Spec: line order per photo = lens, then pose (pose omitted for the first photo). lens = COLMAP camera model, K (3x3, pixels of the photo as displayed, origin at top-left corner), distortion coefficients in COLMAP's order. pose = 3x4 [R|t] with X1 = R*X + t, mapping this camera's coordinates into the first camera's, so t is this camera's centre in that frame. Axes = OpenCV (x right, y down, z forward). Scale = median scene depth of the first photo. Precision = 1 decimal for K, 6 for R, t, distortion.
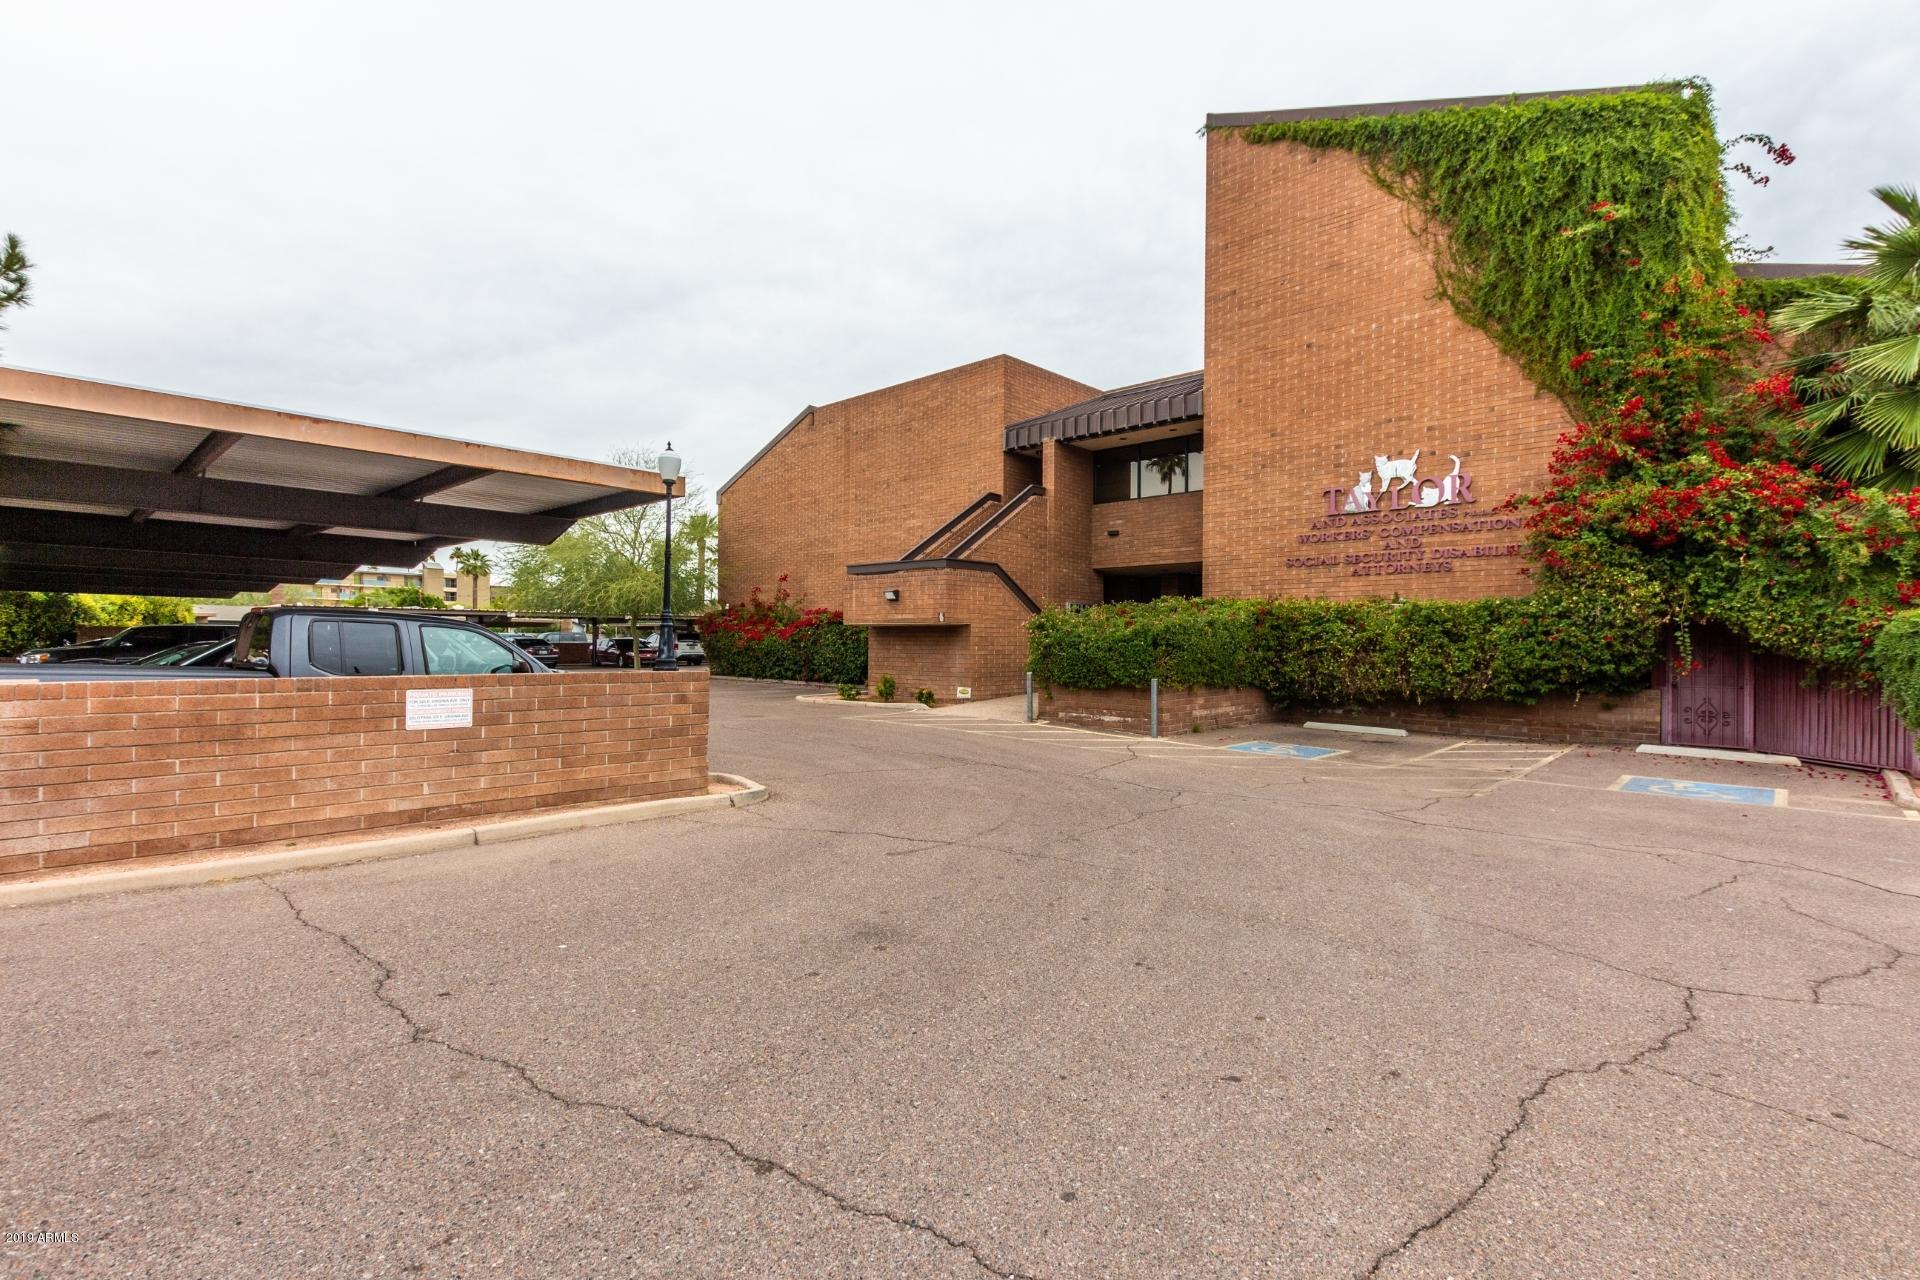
lens RADIAL K [[877.7, 0, 965.4], [0, 877.7, 641.7], [0, 0, 1]] dist [0.003750, 0.000613]
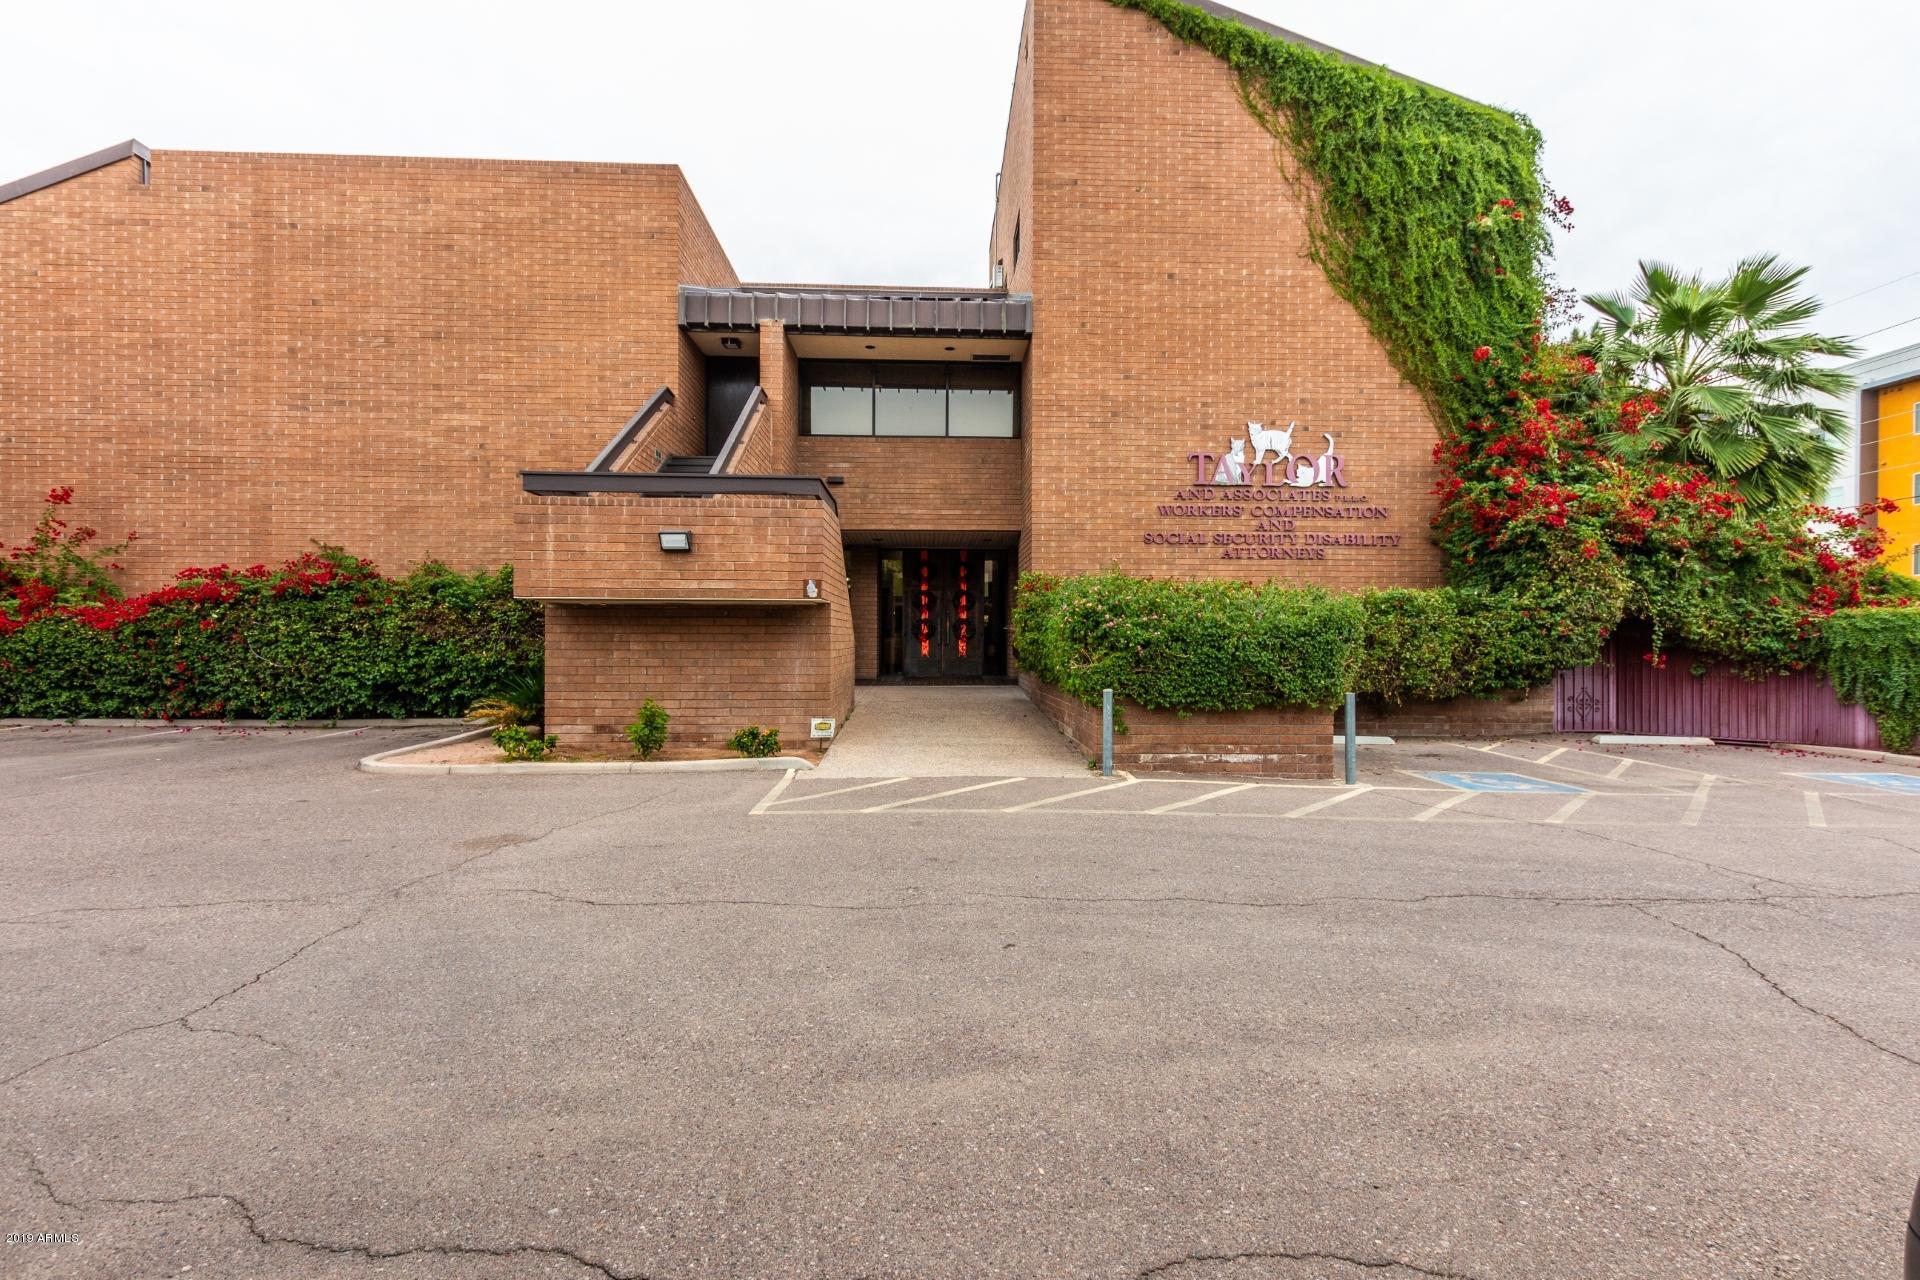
lens RADIAL K [[877.7, 0, 964.2], [0, 877.7, 644.0], [0, 0, 1]] dist [0.003750, 0.000613]
pose [[0.701864, -0.006554, 0.712281, -0.347345], [-0.000645, 0.999951, 0.009837, 0.000191], [-0.712311, -0.007364, 0.701825, 0.579463]]
